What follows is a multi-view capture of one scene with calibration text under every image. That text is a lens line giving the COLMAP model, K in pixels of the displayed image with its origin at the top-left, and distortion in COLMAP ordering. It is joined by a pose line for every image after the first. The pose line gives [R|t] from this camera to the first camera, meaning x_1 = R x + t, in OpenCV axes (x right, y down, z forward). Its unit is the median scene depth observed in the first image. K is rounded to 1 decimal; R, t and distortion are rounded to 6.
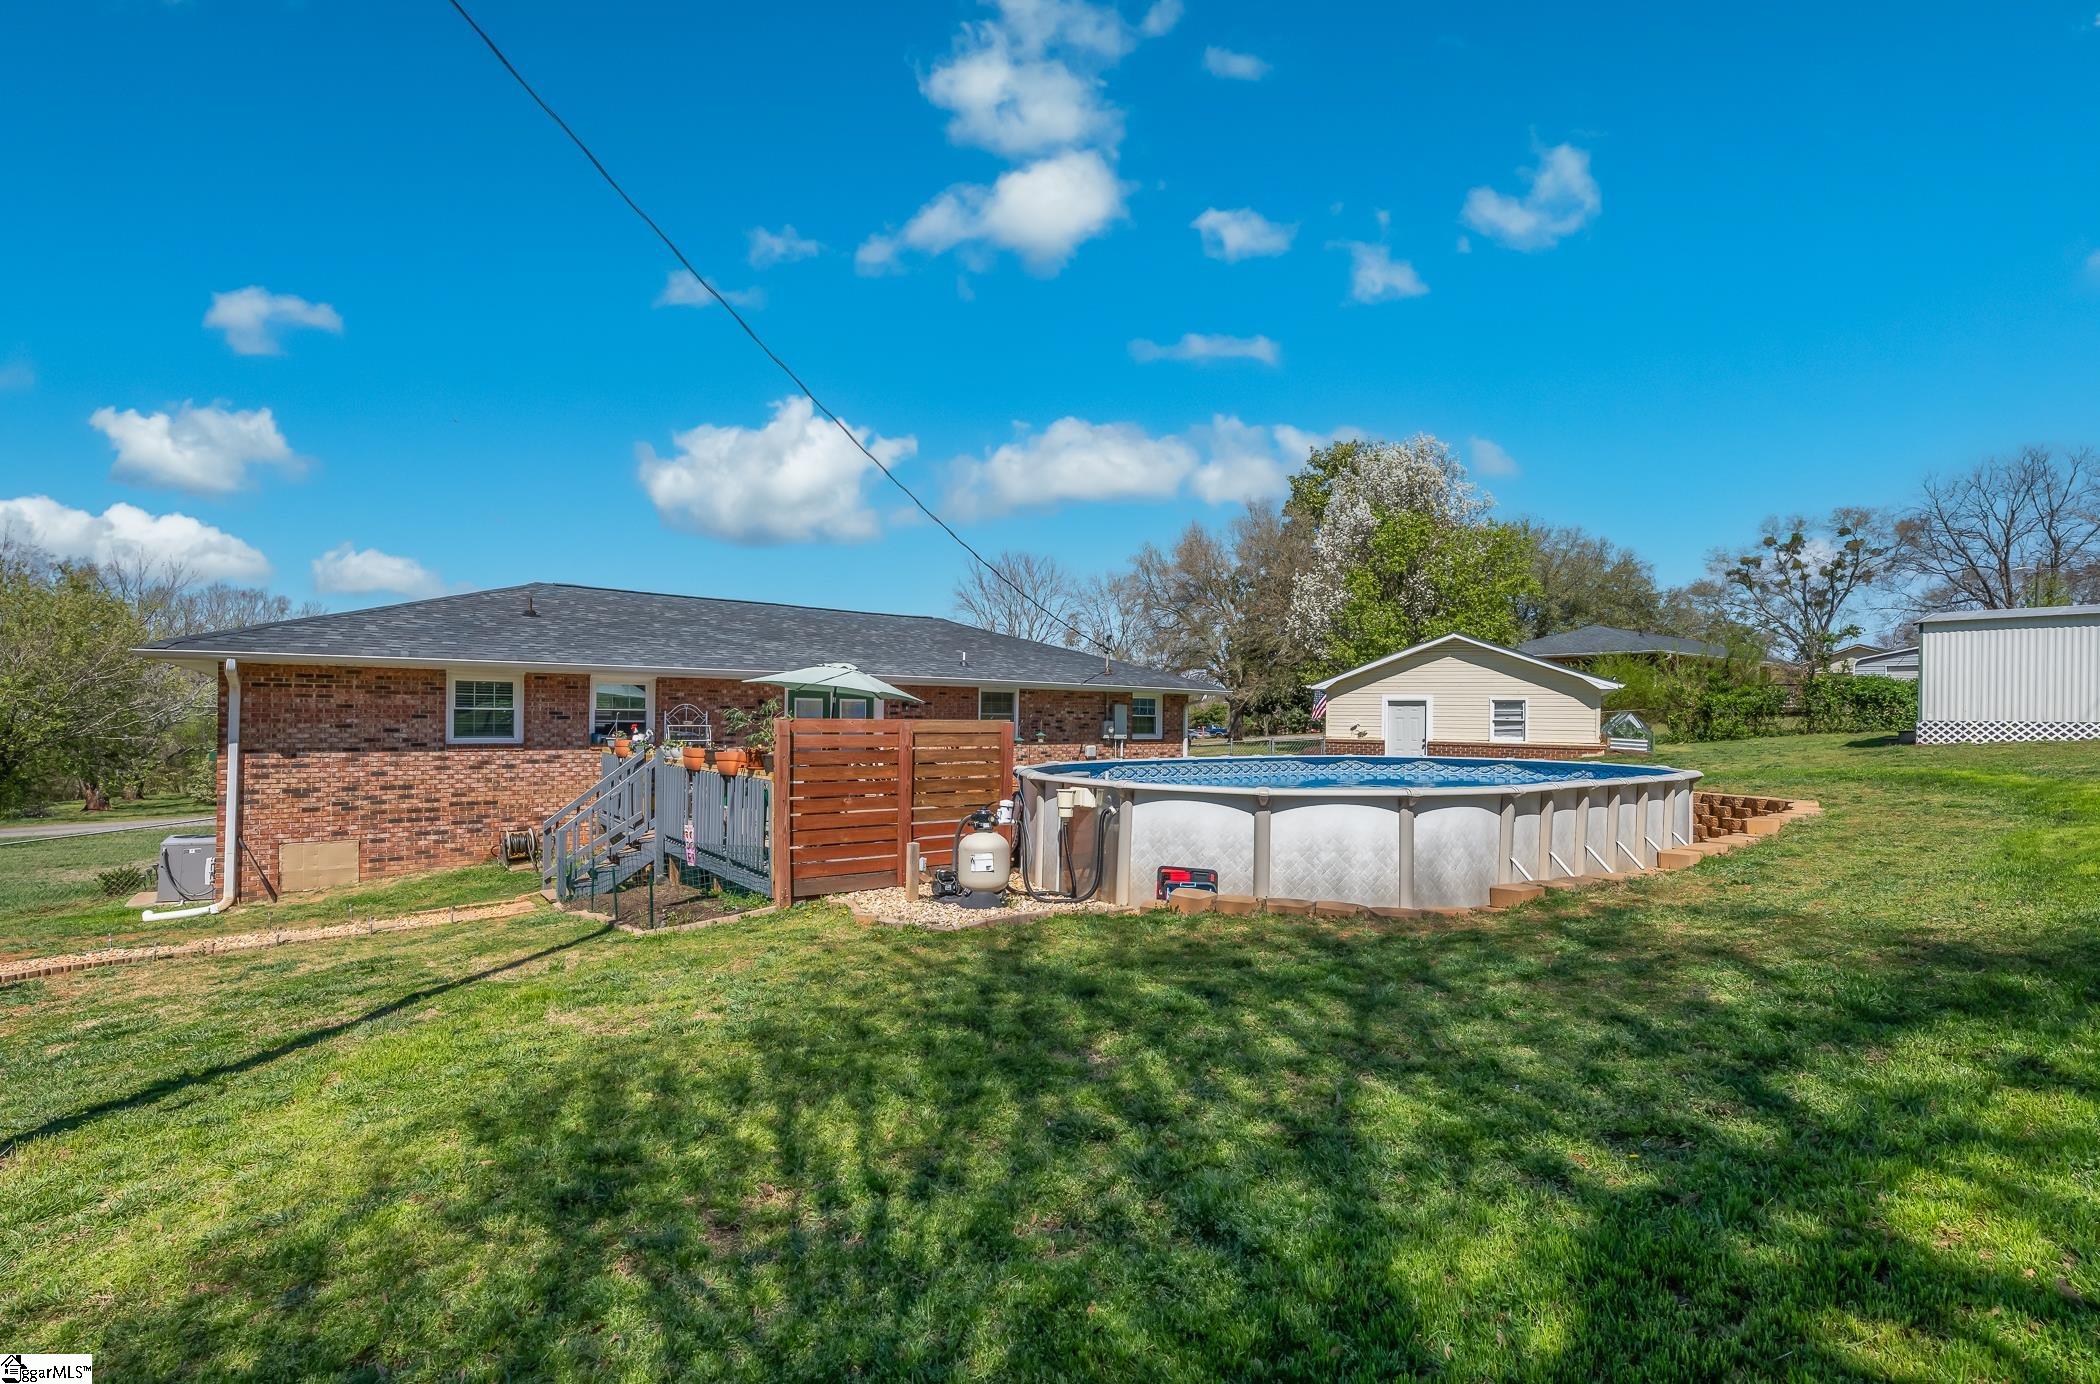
lens RADIAL K [[961.9, 0, 1050.4], [0, 961.9, 699.2], [0, 0, 1]] dist [0.004140, 0.000140]
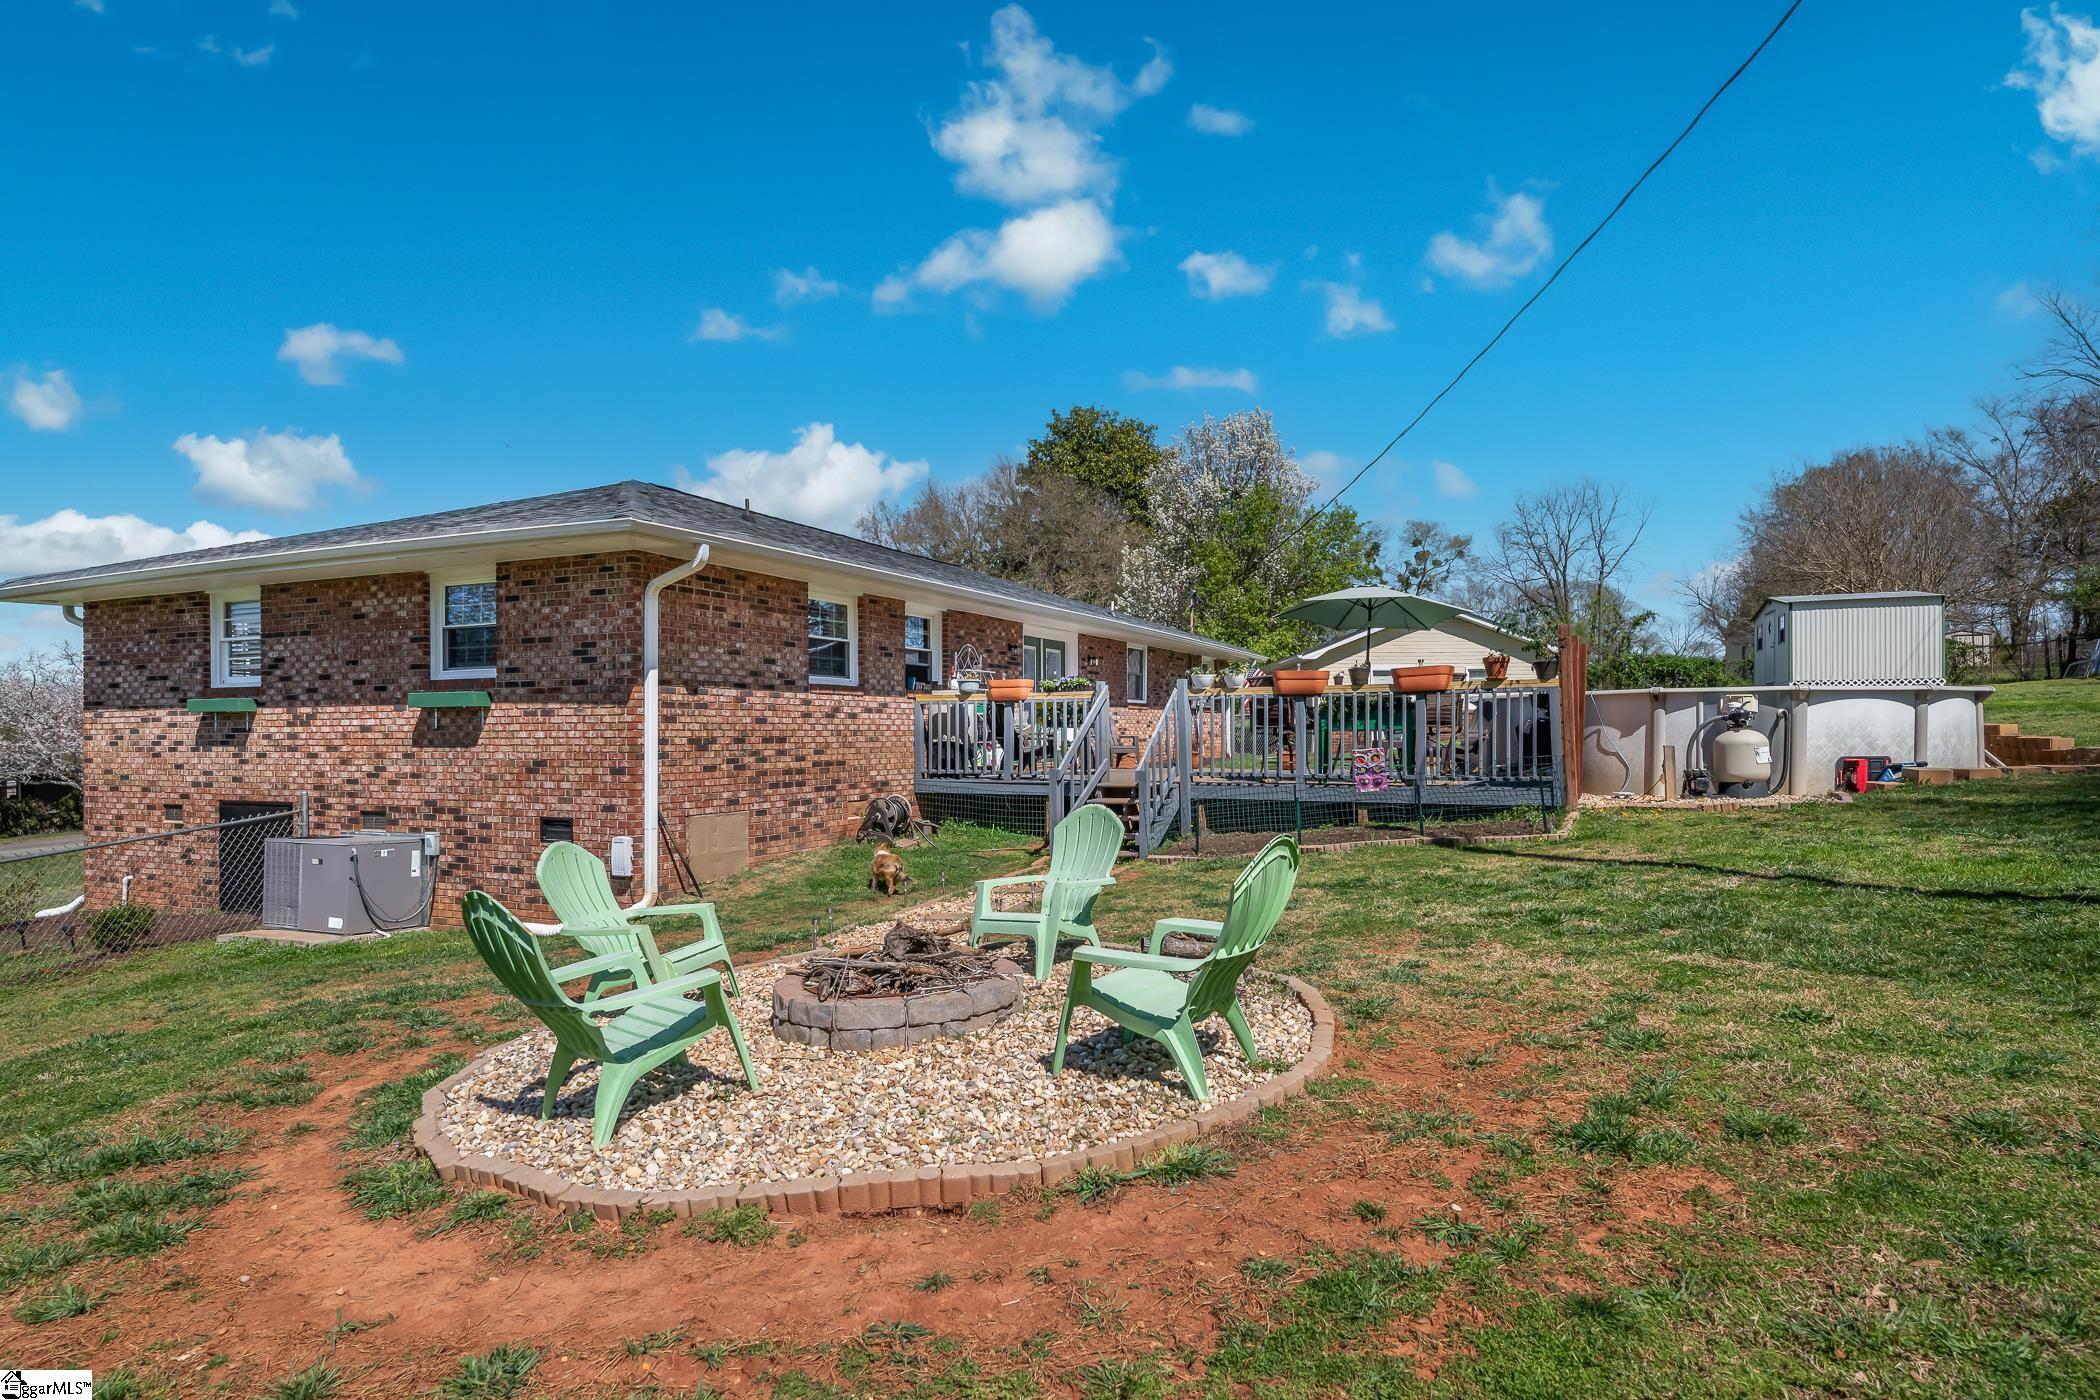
lens RADIAL K [[1157.7, 0, 1050.7], [0, 1157.7, 710.8], [0, 0, 1]] dist [0.001420, 0.000081]
pose [[0.890688, -0.008807, 0.454530, -0.900567], [0.009124, 0.999957, 0.001496, 0.070951], [-0.454524, 0.002815, 0.890730, 0.124945]]
